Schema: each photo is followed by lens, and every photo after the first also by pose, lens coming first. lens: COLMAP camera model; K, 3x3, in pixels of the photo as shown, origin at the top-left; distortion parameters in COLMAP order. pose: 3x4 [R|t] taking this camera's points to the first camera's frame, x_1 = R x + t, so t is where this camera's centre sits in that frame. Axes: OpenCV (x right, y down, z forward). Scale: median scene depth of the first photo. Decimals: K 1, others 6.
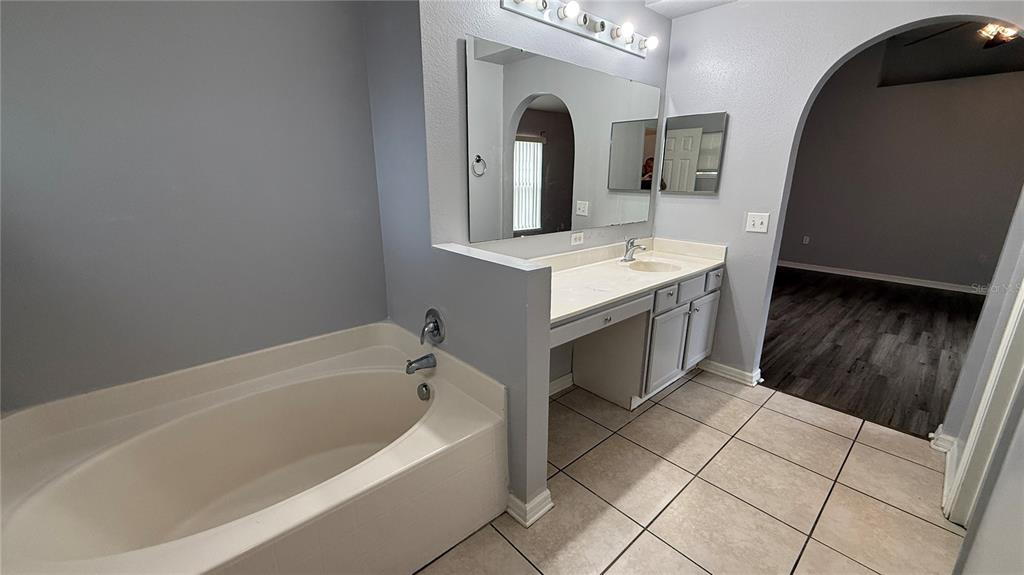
lens RADIAL K [[407.1, 0, 510.7], [0, 407.1, 287.2], [0, 0, 1]] dist [-0.001707, -0.000214]
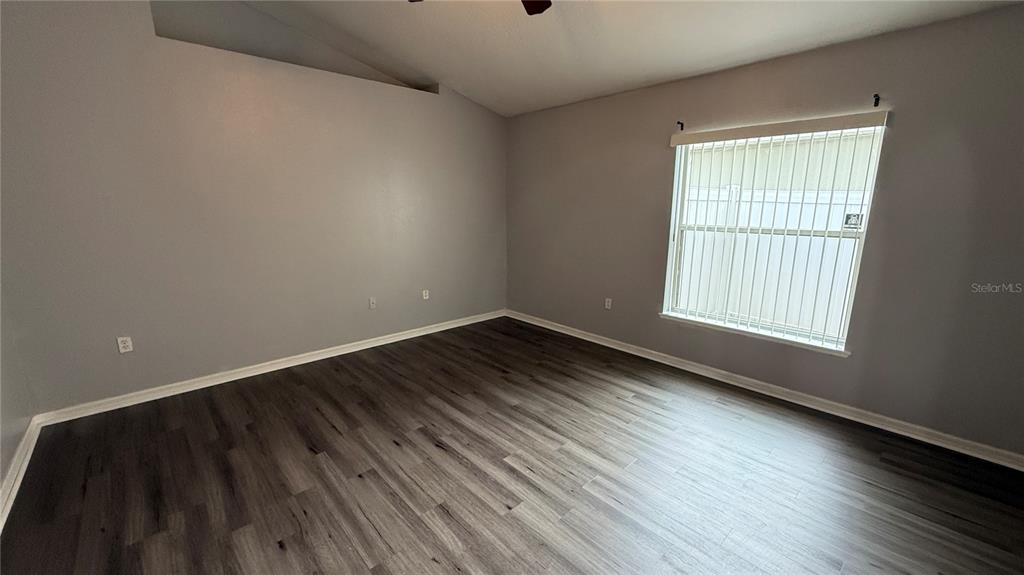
lens RADIAL K [[410.8, 0, 510.0], [0, 410.8, 288.7], [0, 0, 1]] dist [-0.000034, -0.000035]
pose [[-0.010884, -0.208229, 0.978020, 0.614743], [0.259735, 0.943917, 0.203859, -0.340067], [-0.965619, 0.256244, 0.043811, 1.187501]]
